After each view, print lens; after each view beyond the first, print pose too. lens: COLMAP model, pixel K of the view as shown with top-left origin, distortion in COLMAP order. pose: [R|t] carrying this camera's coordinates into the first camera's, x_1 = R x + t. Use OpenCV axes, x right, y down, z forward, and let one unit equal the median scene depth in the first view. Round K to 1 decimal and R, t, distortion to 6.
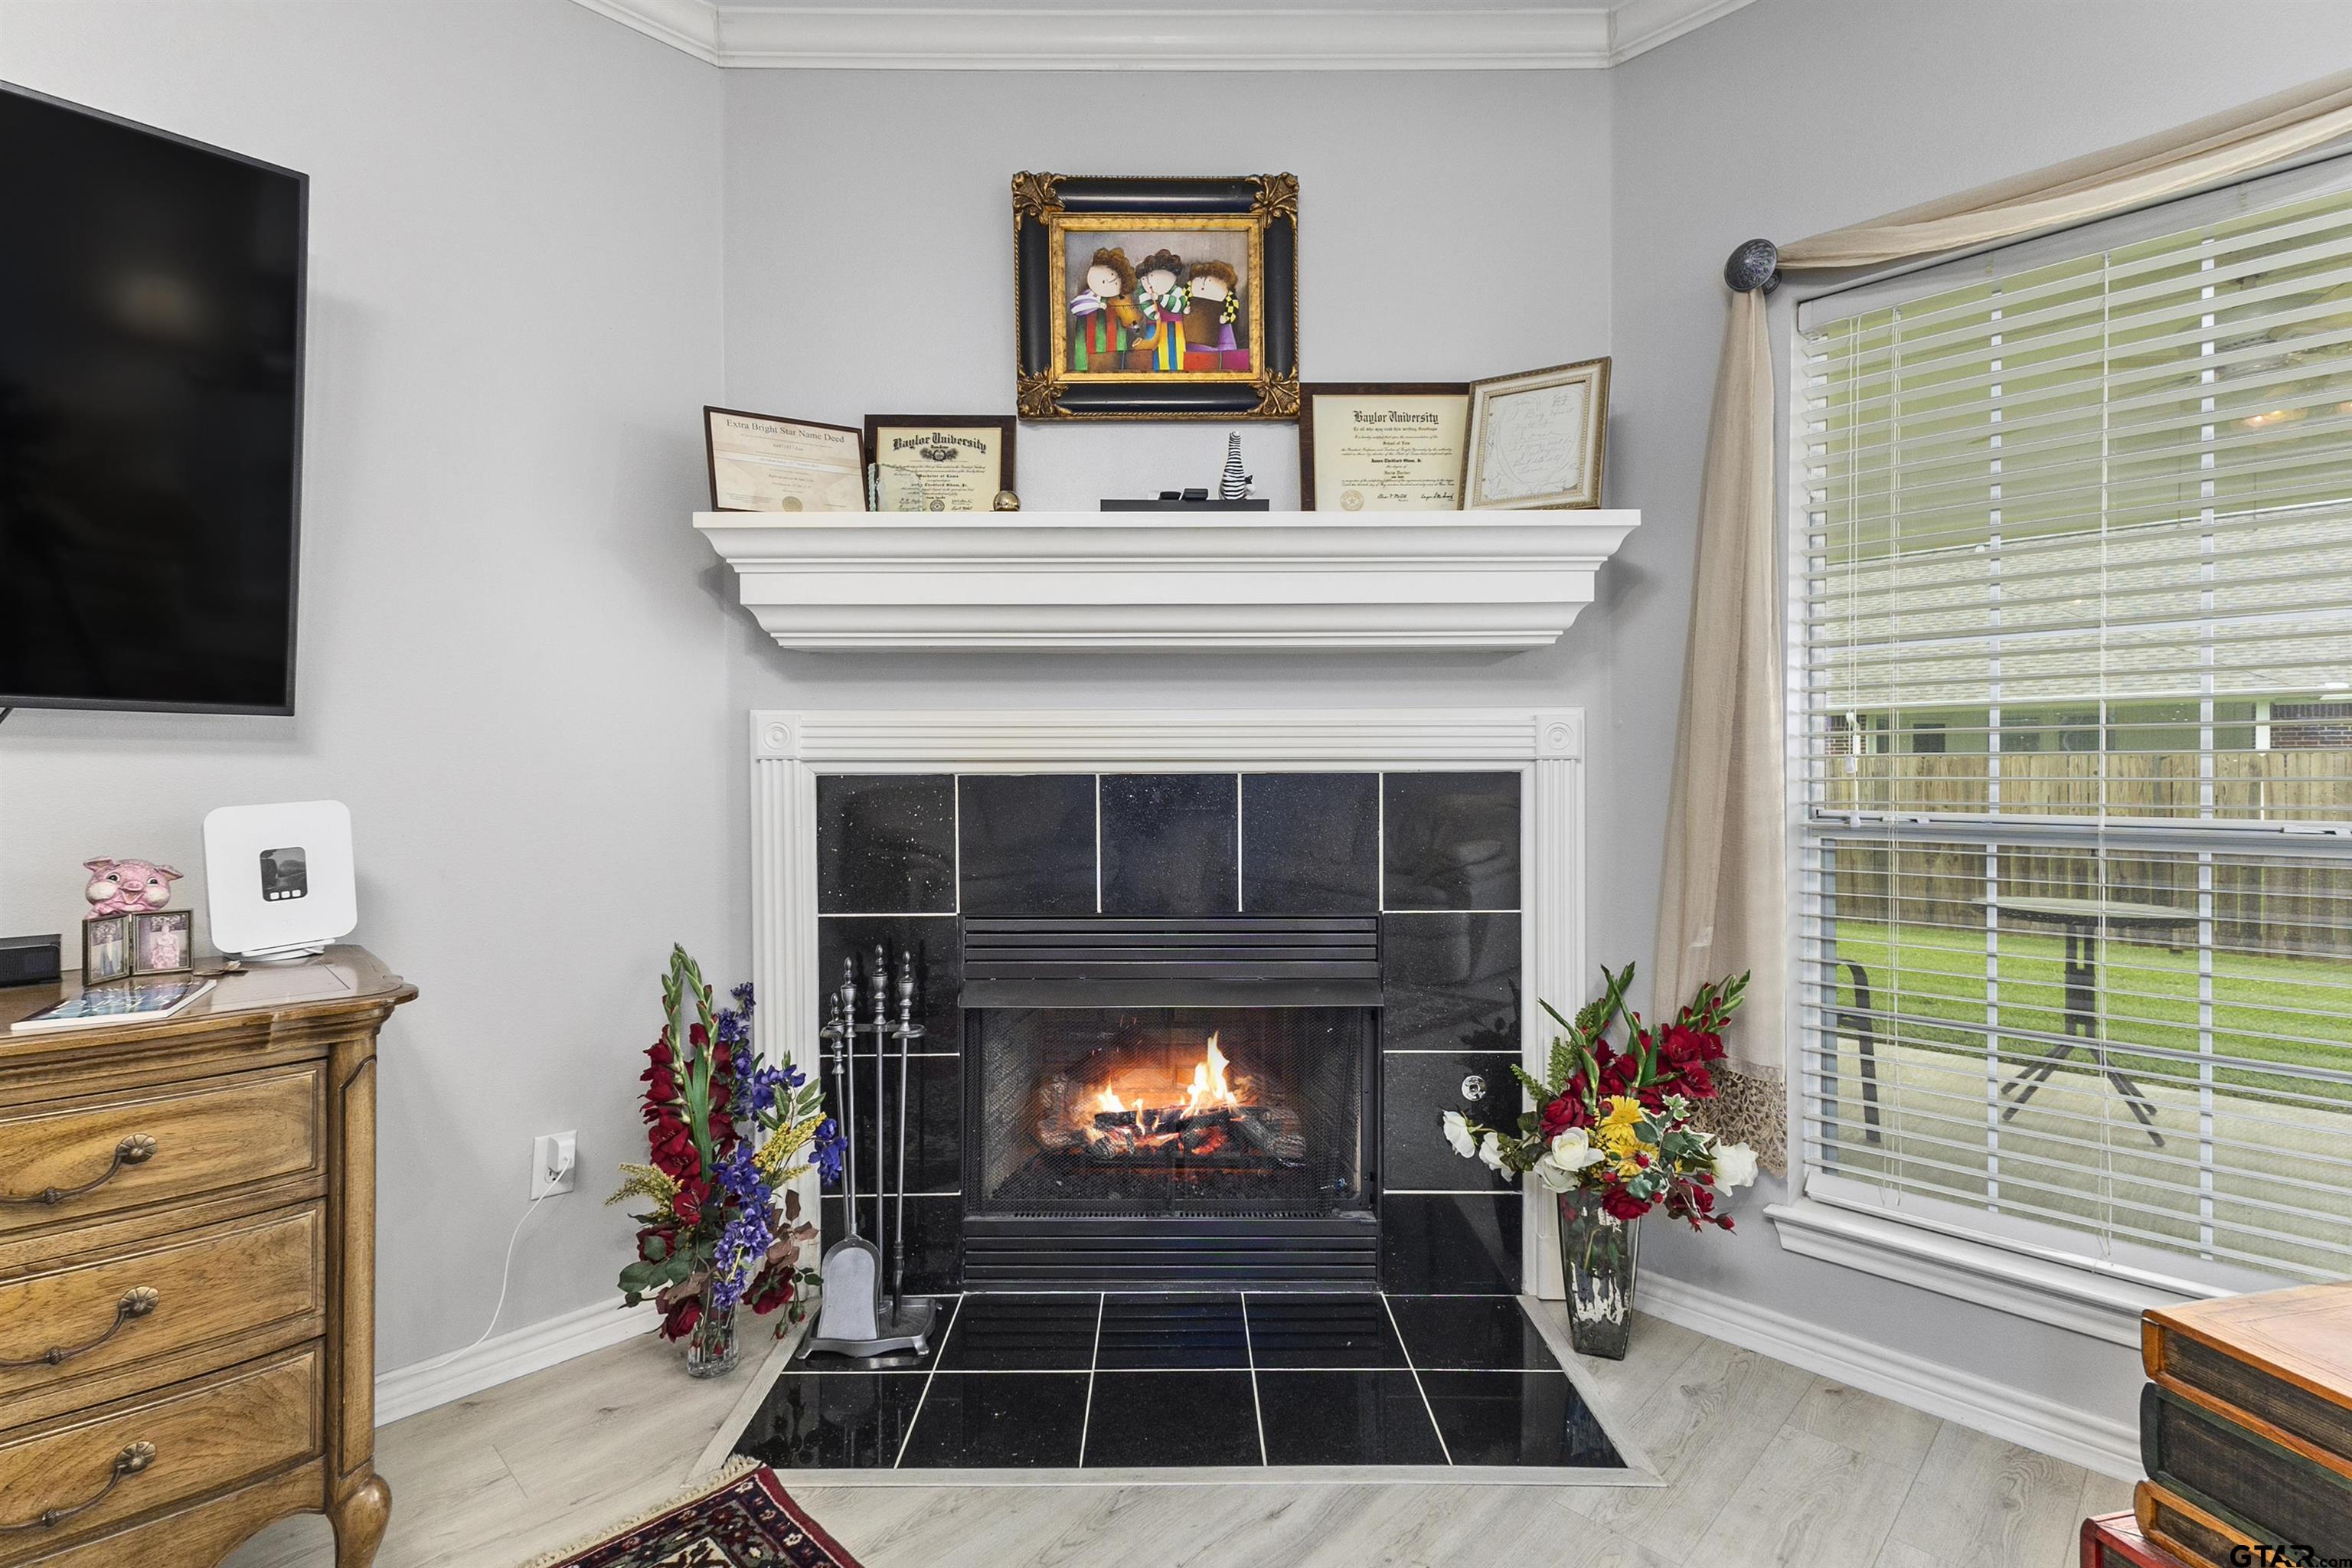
lens RADIAL K [[1102.3, 0, 1175.0], [0, 1102.3, 778.2], [0, 0, 1]] dist [0.020010, -0.000199]
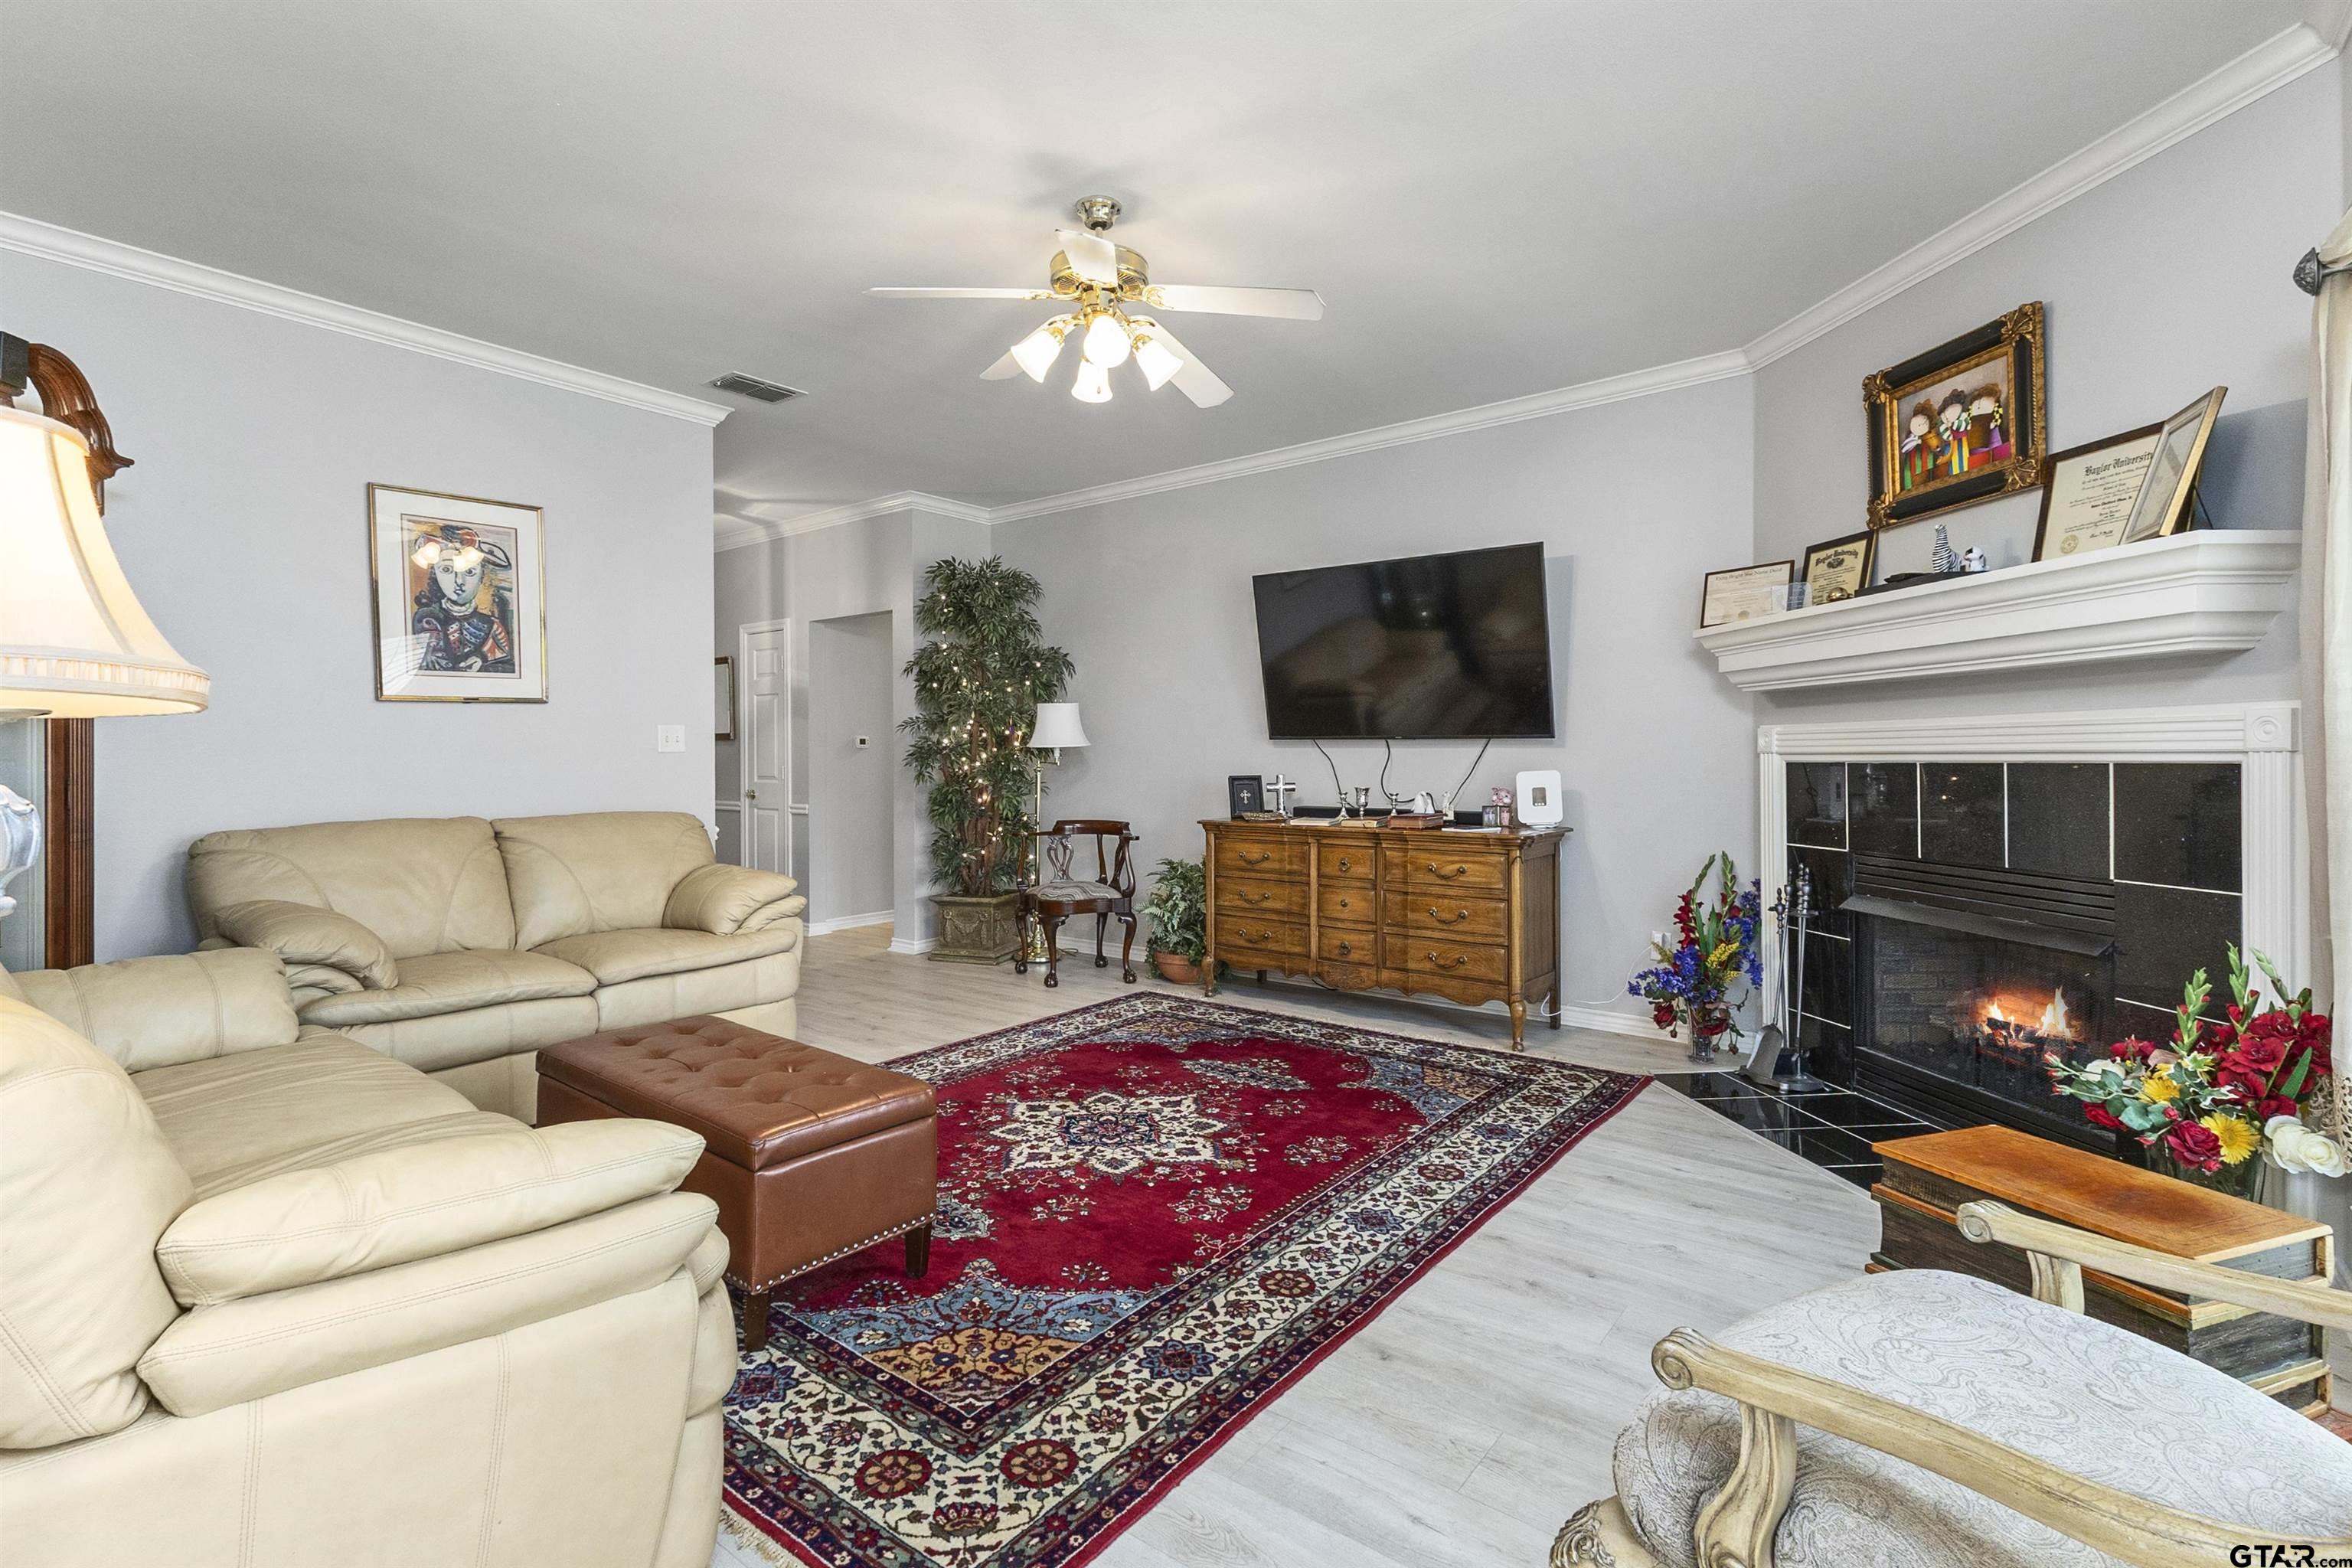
lens RADIAL K [[1102.3, 0, 1175.7], [0, 1102.3, 766.7], [0, 0, 1]] dist [0.020010, -0.000199]
pose [[0.113914, 0.011064, -0.993429, 1.288540], [-0.009031, 0.999908, 0.010100, -0.004154], [0.993450, 0.007821, 0.114003, -0.139818]]
